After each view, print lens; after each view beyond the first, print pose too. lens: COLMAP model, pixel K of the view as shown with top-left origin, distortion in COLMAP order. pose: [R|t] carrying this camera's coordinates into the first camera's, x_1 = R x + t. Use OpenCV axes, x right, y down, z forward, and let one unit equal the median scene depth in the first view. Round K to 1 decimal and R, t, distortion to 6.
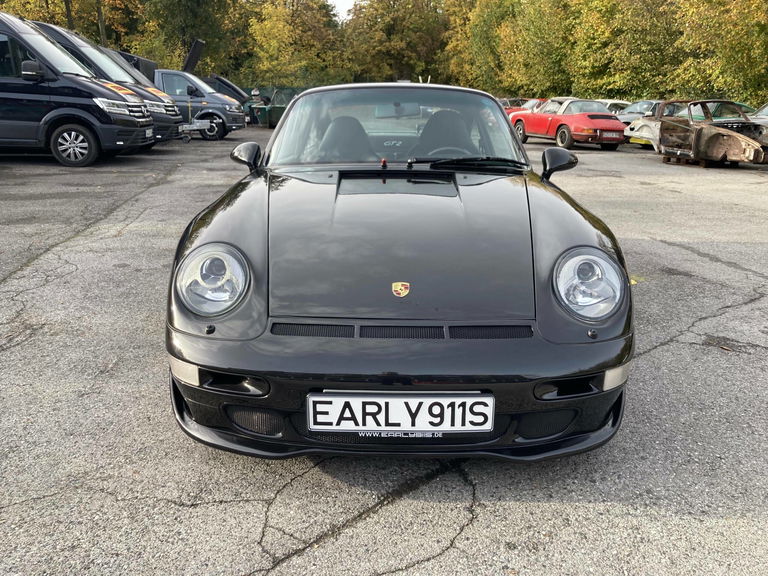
lens RADIAL K [[623.0, 0, 384.0], [0, 623.0, 288.0], [0, 0, 1]] dist [0.018010, -0.005214]
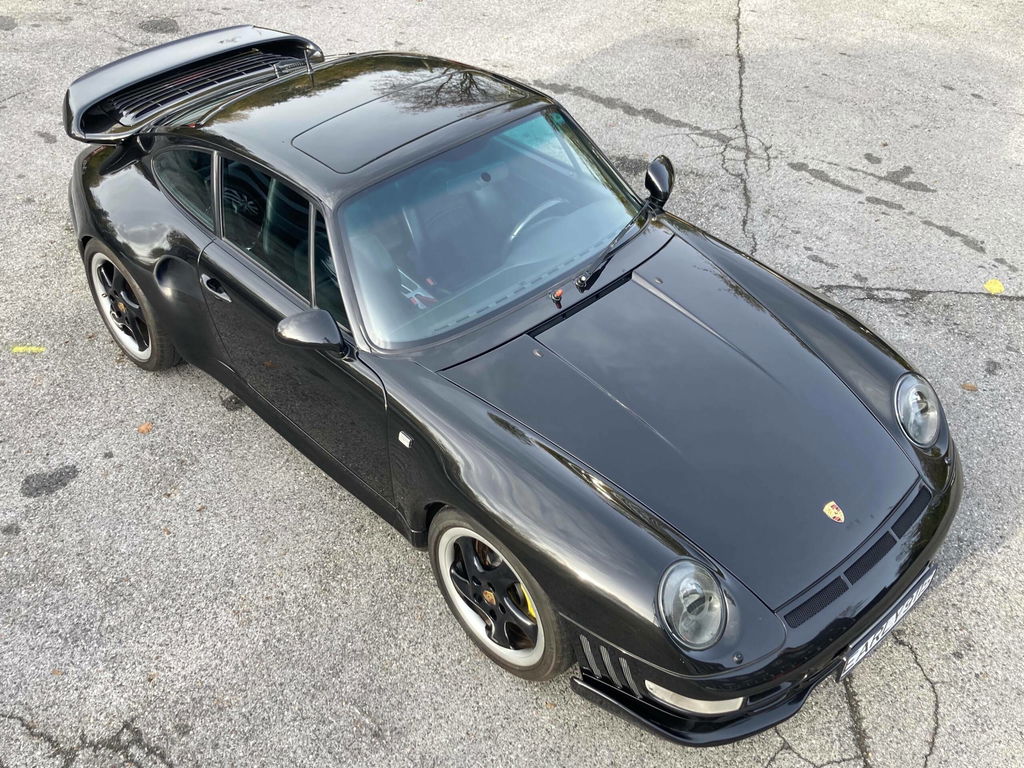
lens RADIAL K [[1089.7, 0, 507.1], [0, 1089.7, 385.1], [0, 0, 1]] dist [0.018566, -0.040181]
pose [[0.724254, -0.456816, 0.516503, -1.203948], [0.213538, 0.860830, 0.461924, -1.131373], [-0.655635, -0.224257, 0.721007, 0.134585]]
